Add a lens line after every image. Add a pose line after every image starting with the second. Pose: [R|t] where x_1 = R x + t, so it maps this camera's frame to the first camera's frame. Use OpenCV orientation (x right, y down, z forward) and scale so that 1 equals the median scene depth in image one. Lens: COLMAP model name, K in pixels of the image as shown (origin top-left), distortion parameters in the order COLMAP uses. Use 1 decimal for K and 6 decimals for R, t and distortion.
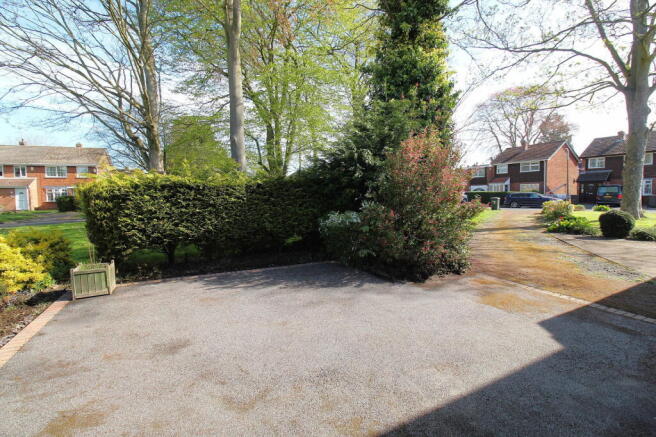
lens RADIAL K [[307.5, 0, 328.0], [0, 307.5, 218.5], [0, 0, 1]] dist [0.000812, 0.000152]
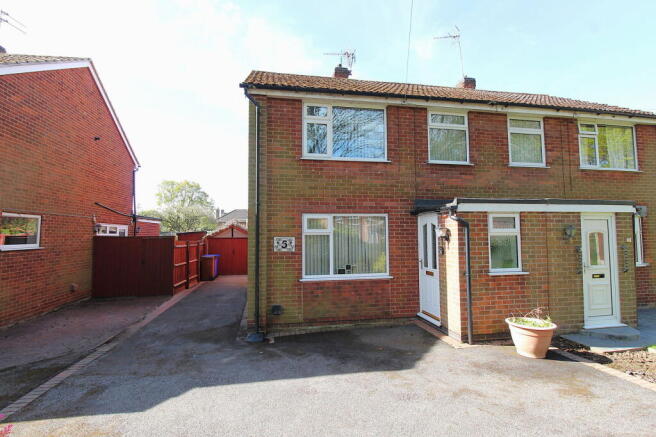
lens RADIAL K [[335.5, 0, 328.0], [0, 335.5, 218.5], [0, 0, 1]] dist [-0.000306, -0.000047]
pose [[-0.960344, 0.033197, 0.276833, -0.098693], [0.038632, 0.999153, 0.014199, -0.245026], [-0.276127, 0.024331, -0.960813, 2.480457]]
